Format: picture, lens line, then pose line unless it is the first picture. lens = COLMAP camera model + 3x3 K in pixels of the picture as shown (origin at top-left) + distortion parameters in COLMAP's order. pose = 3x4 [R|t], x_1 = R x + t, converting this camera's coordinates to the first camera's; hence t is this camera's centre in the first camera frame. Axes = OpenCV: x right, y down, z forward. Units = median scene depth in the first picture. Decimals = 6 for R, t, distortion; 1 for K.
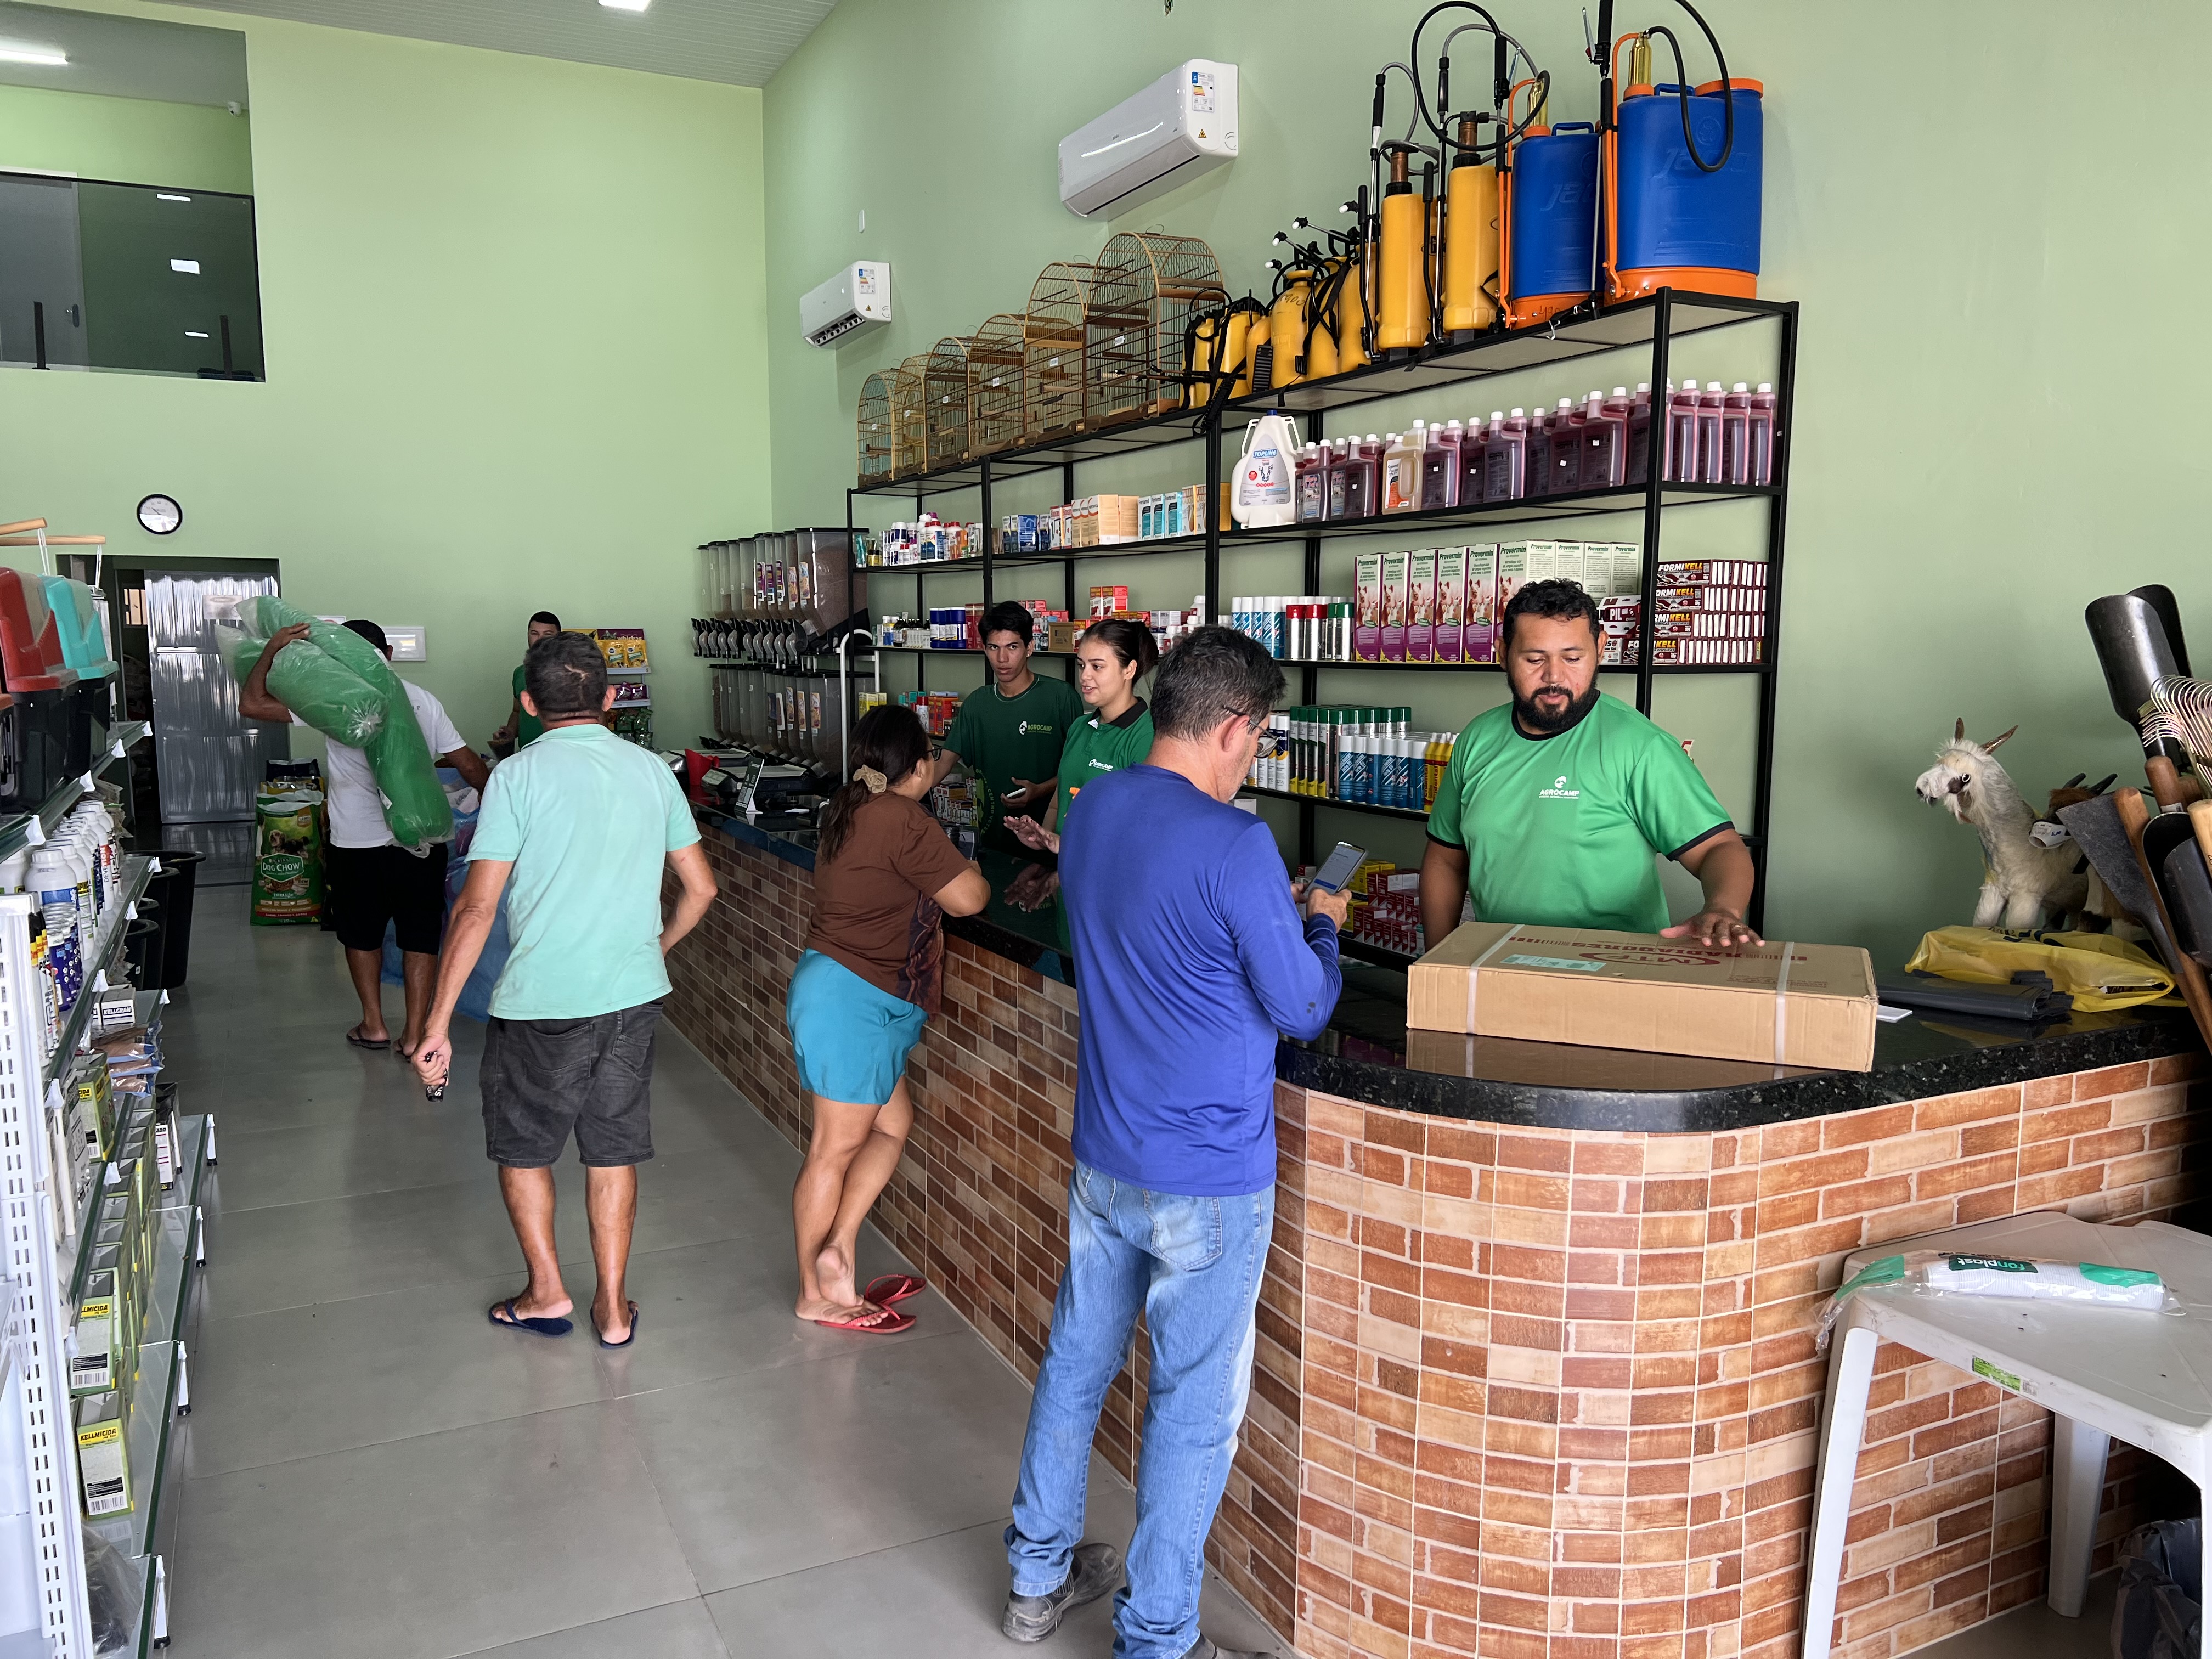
lens RADIAL K [[1664.7, 0, 1073.3], [0, 1664.7, 856.2], [0, 0, 1]] dist [0.099262, -0.283413]
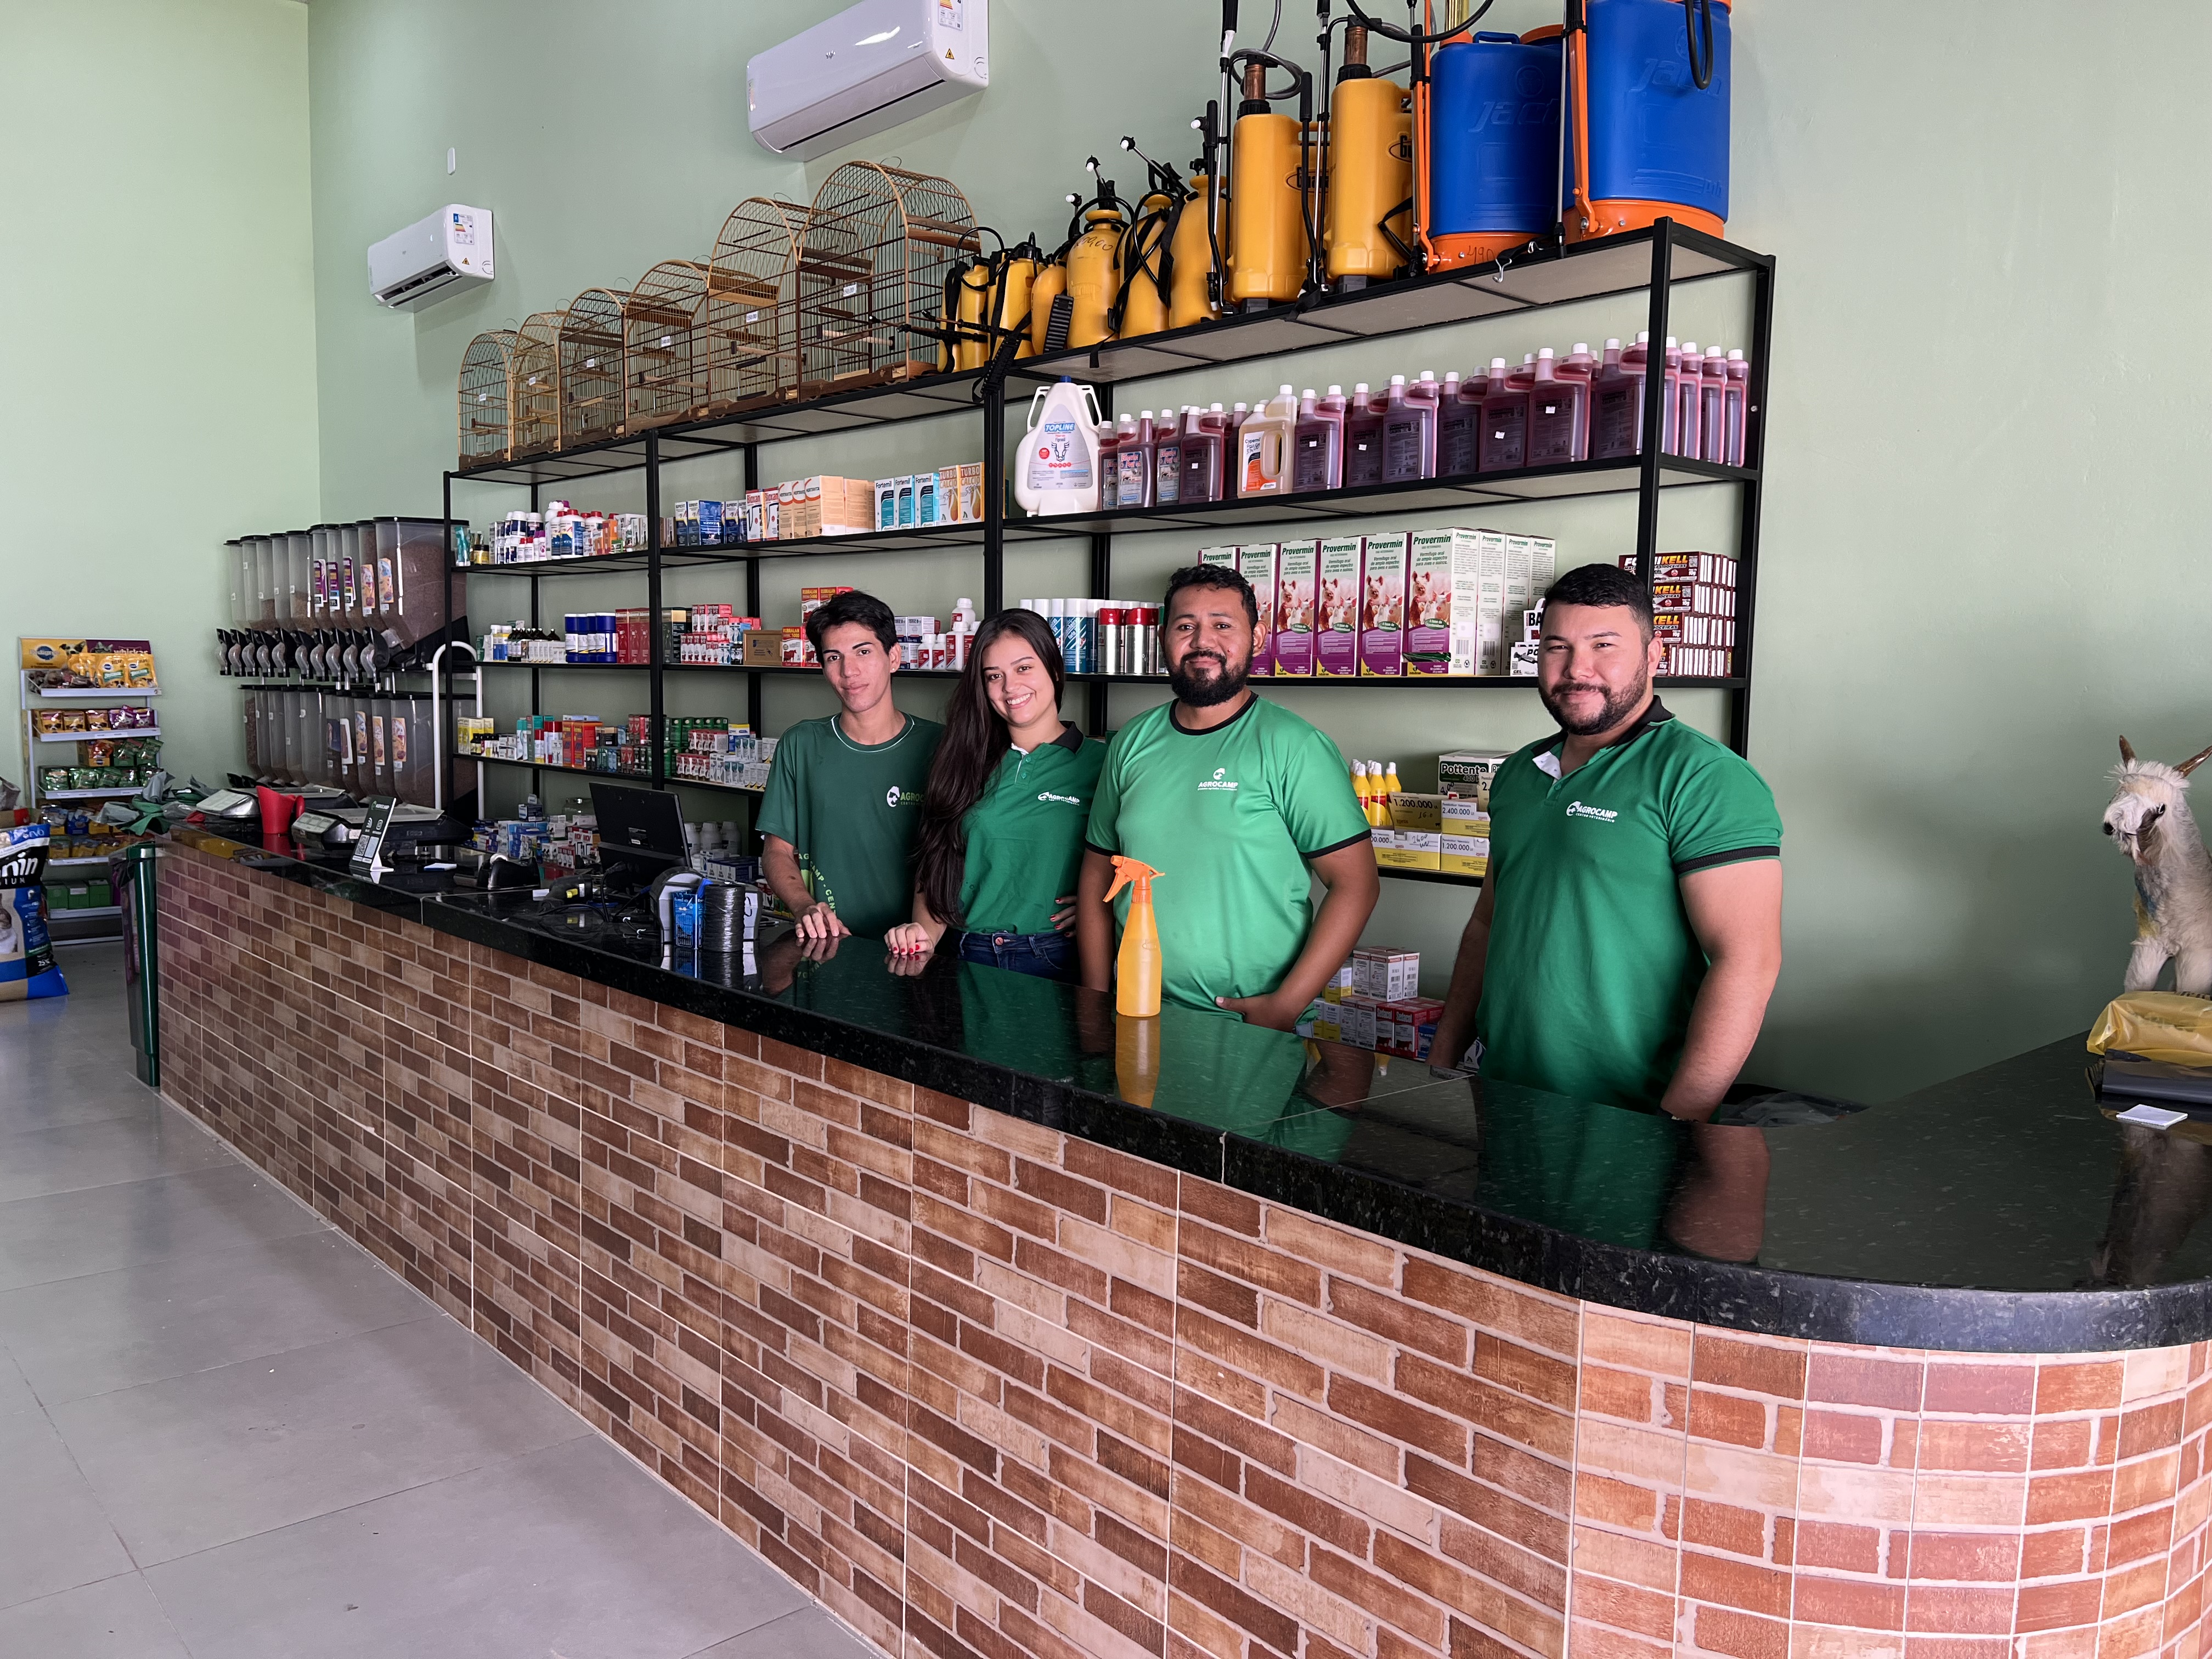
lens RADIAL K [[1703.4, 0, 1106.0], [0, 1703.4, 829.5], [0, 0, 1]] dist [0.036338, -0.059467]
pose [[0.960979, -0.010978, 0.276403, -0.110456], [0.021901, 0.999095, -0.036465, -0.010906], [-0.275752, 0.041096, 0.960350, 0.211248]]
